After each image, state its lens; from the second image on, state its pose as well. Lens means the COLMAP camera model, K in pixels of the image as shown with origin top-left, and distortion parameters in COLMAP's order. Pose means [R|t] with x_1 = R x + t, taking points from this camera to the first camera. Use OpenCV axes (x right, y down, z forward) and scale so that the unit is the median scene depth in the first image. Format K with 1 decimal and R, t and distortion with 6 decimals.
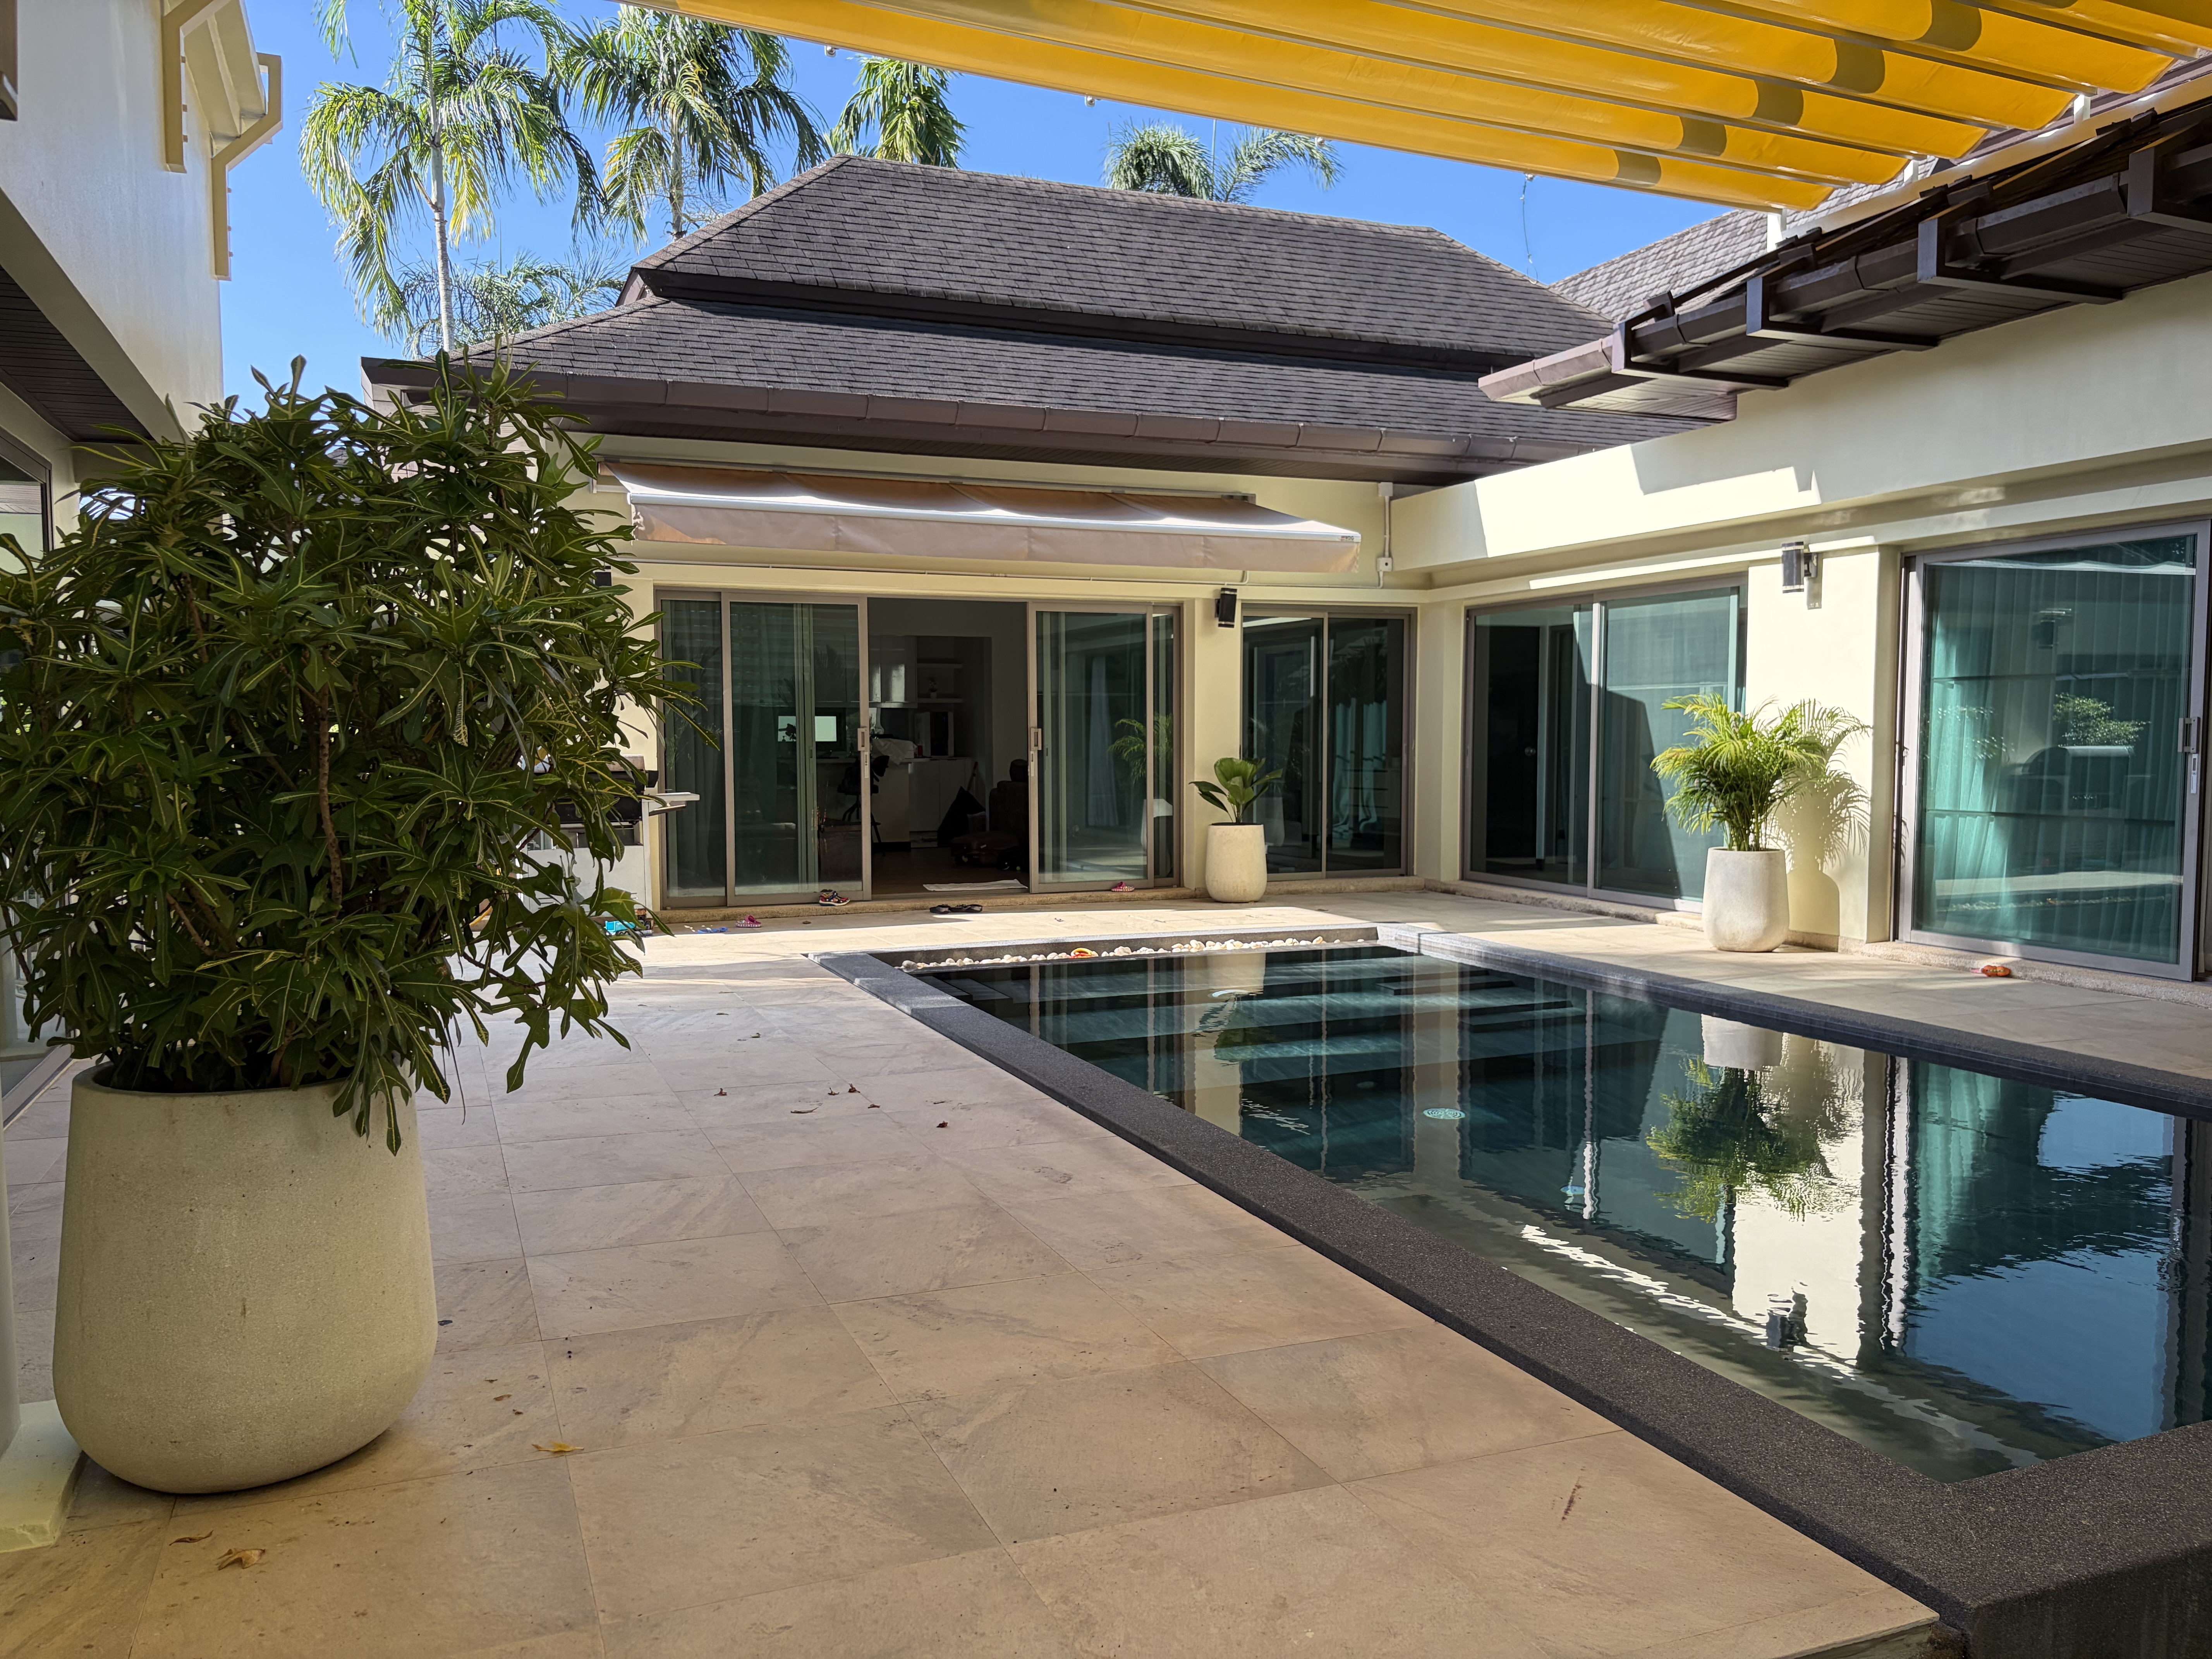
lens RADIAL K [[1664.9, 0, 1106.1], [0, 1664.9, 840.7], [0, 0, 1]] dist [0.036458, -0.033734]
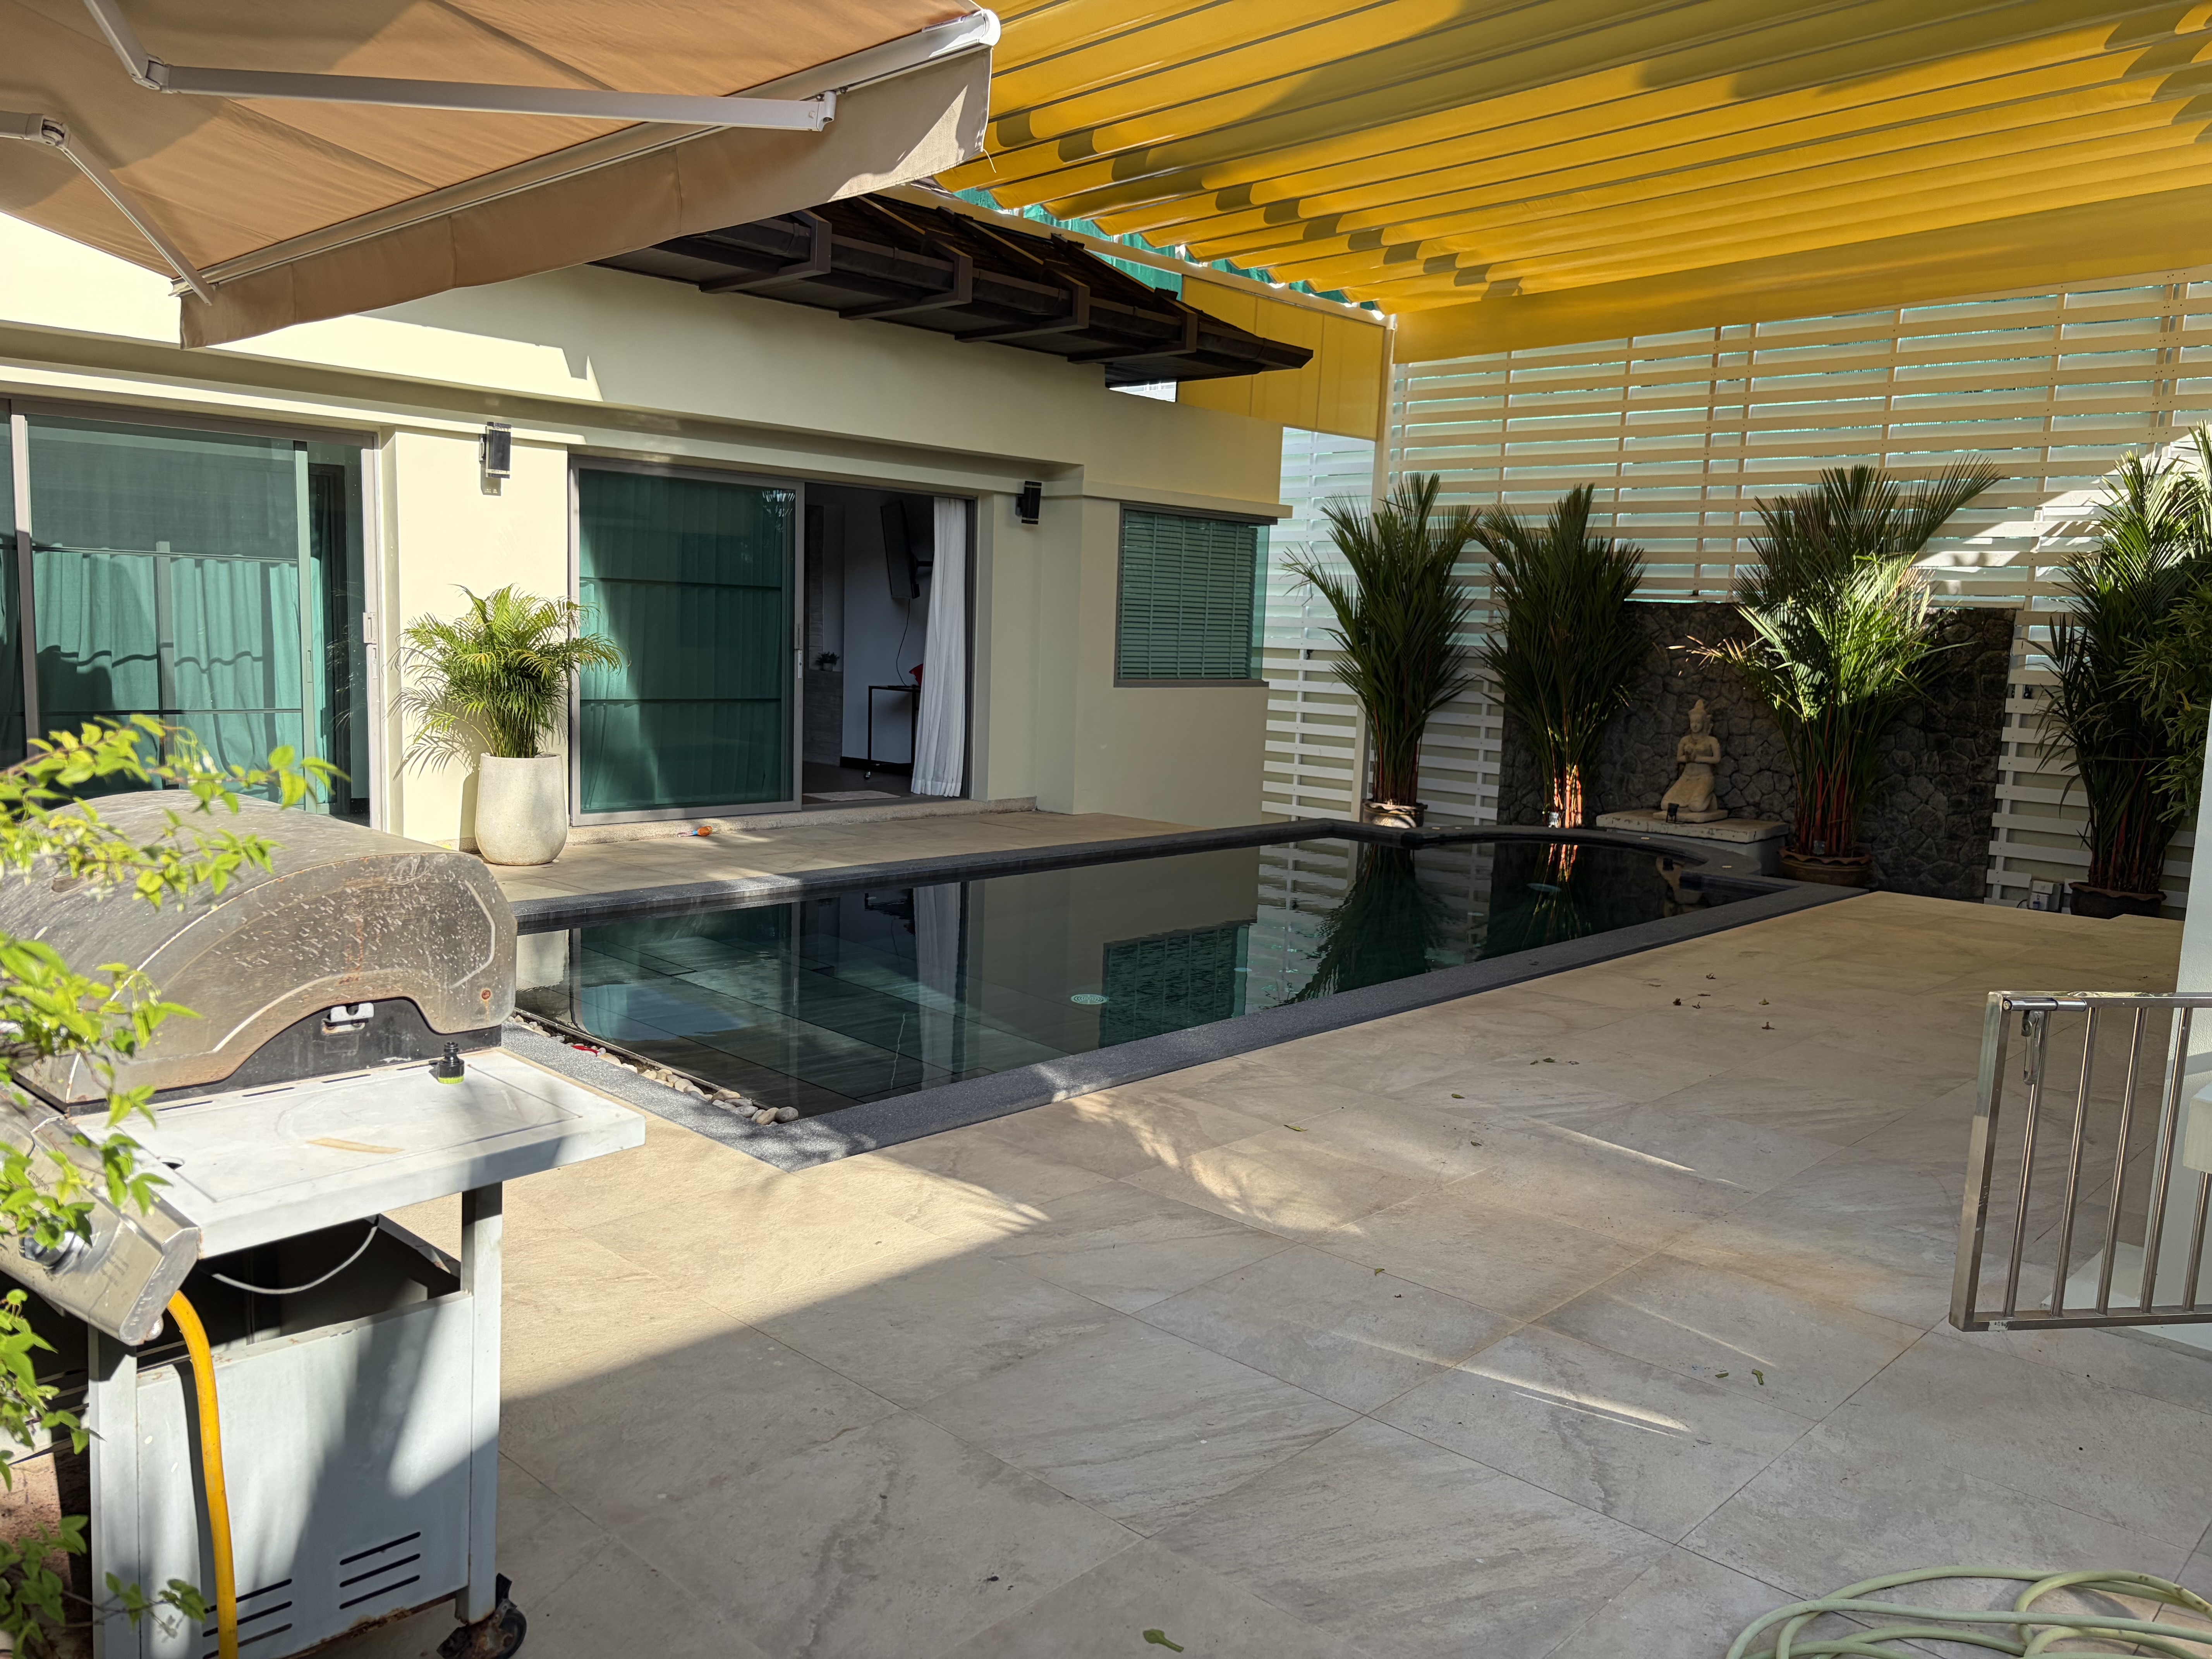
lens RADIAL K [[1664.9, 0, 1112.8], [0, 1664.9, 840.9], [0, 0, 1]] dist [0.036458, -0.033734]
pose [[-0.410668, -0.132392, 0.902122, -0.496338], [0.019176, 0.987929, 0.153715, -0.069038], [-0.911583, 0.080425, -0.403173, 0.889259]]
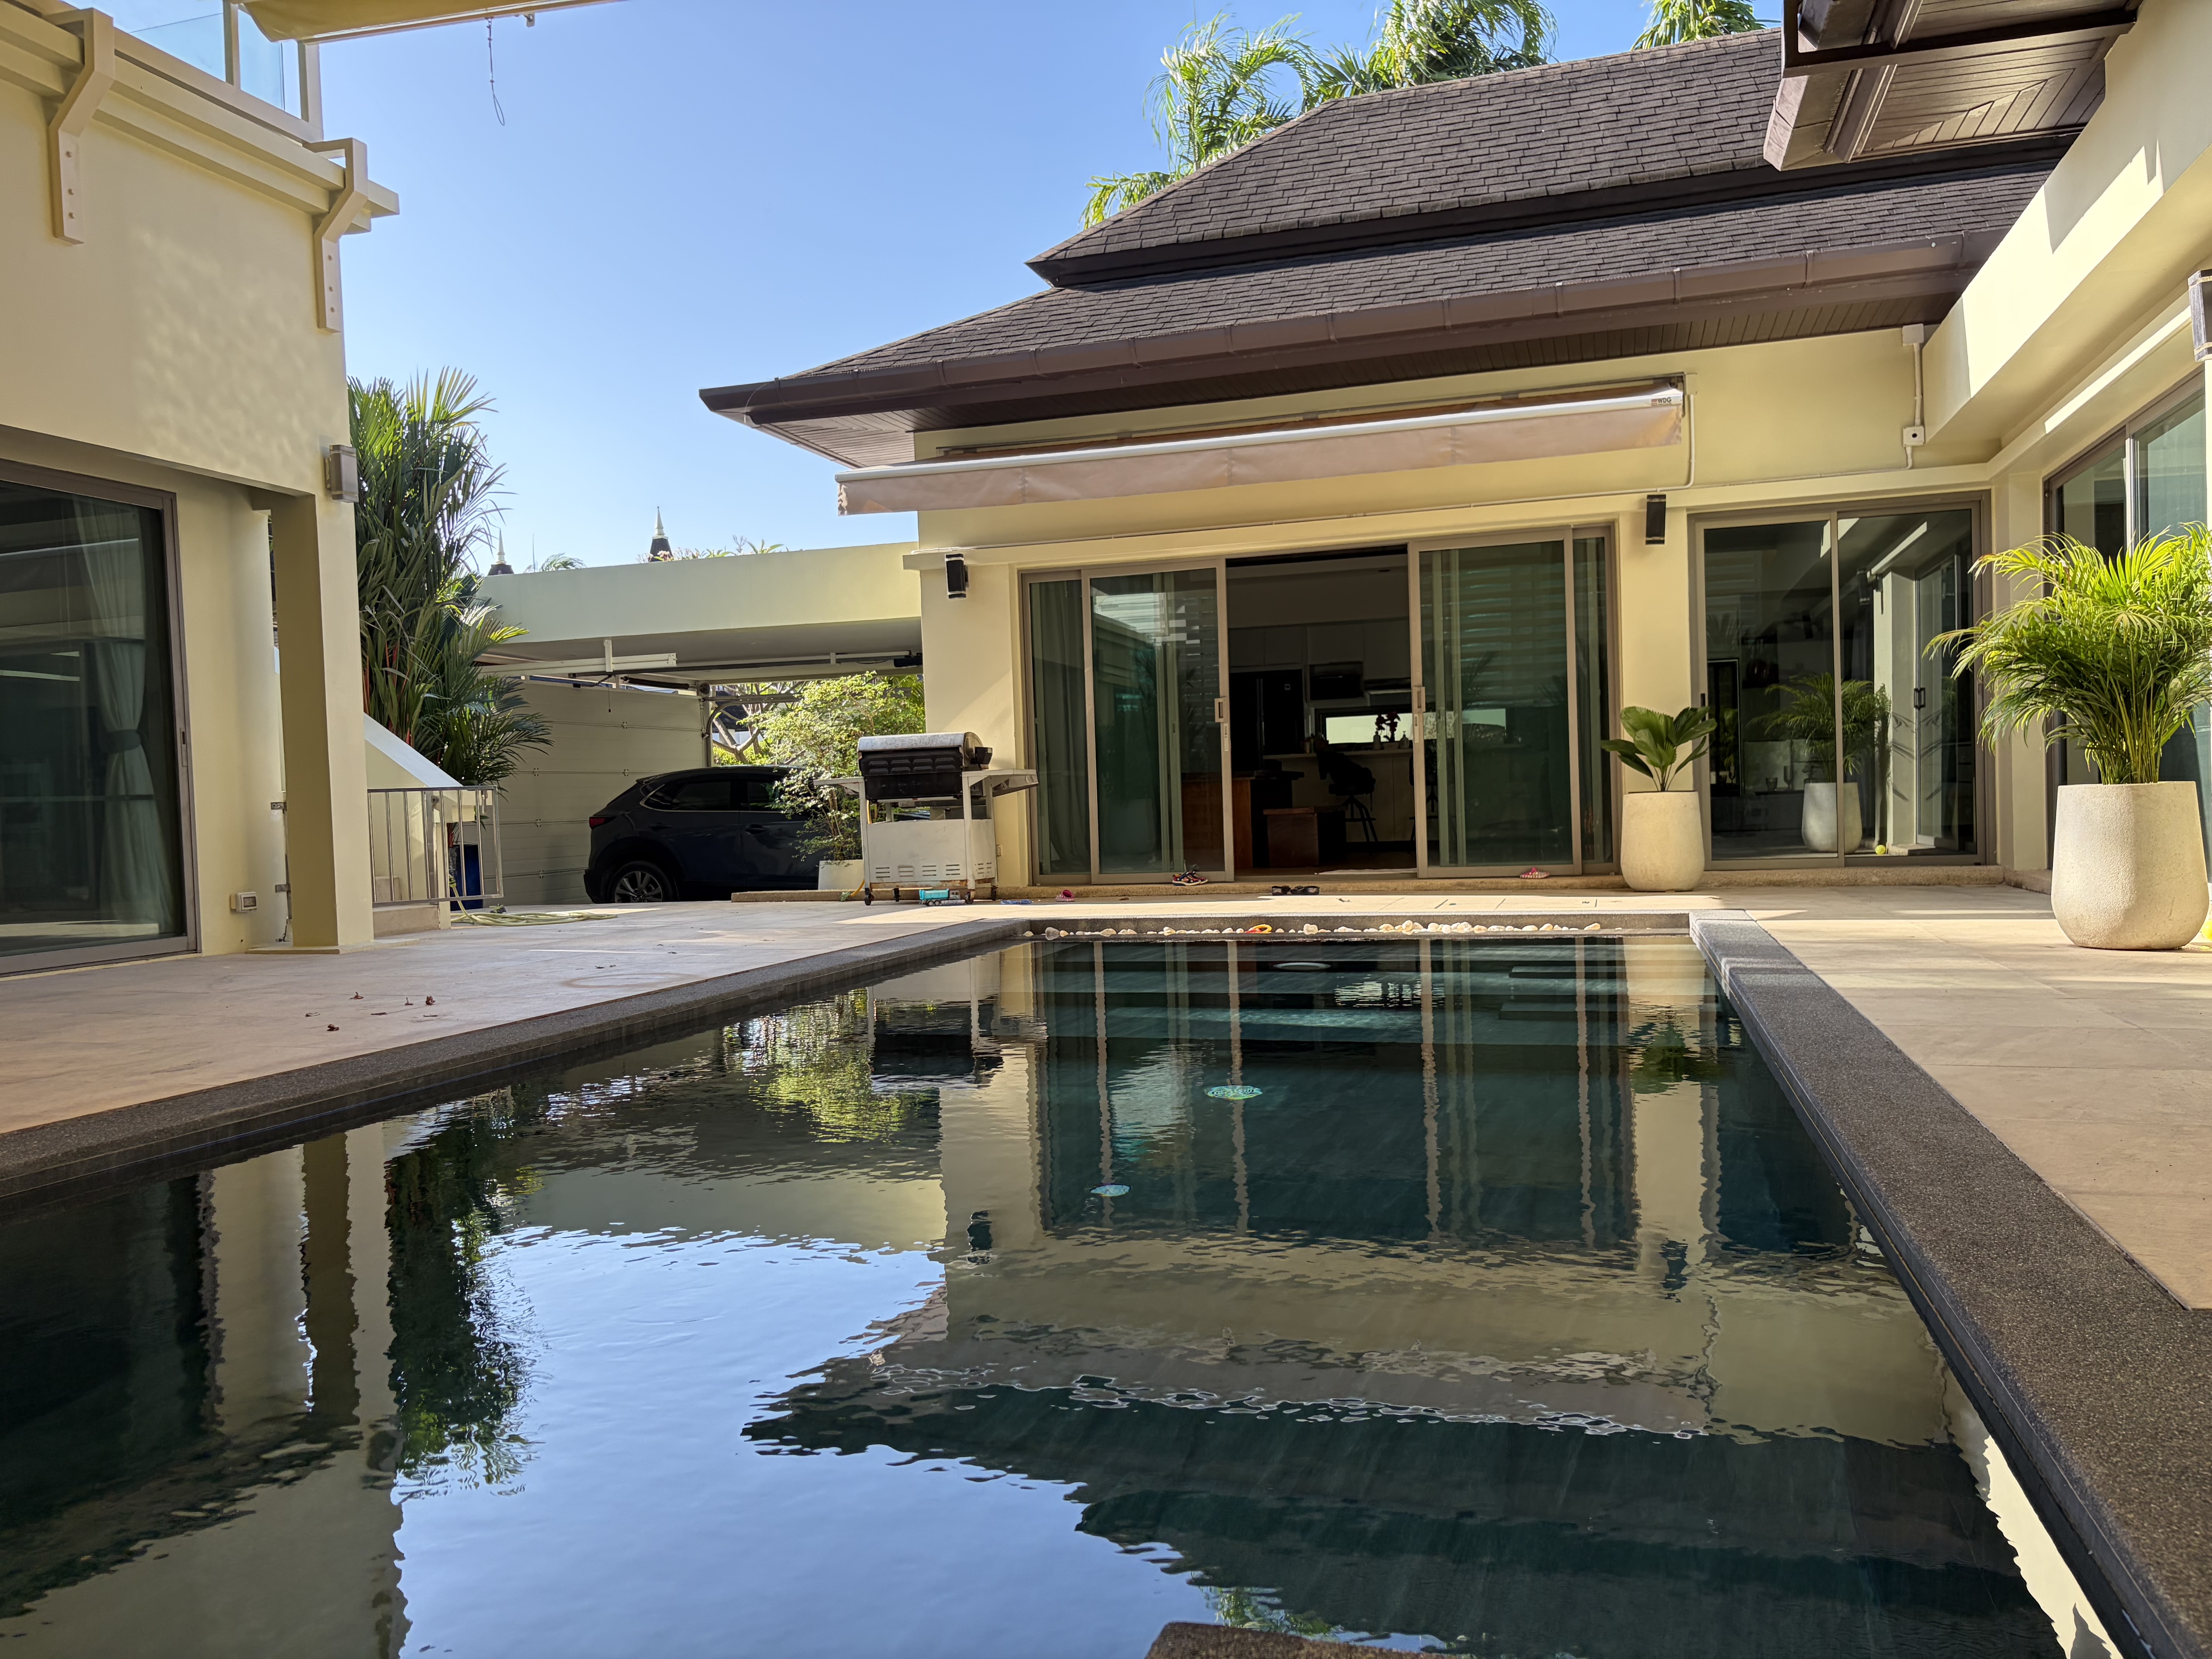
lens RADIAL K [[1664.9, 0, 1108.7], [0, 1664.9, 853.3], [0, 0, 1]] dist [0.036458, -0.033734]
pose [[0.778746, -0.003803, -0.627328, 0.395403], [-0.007775, 0.999846, -0.015713, 0.035661], [0.627291, 0.017114, 0.778597, 0.234589]]
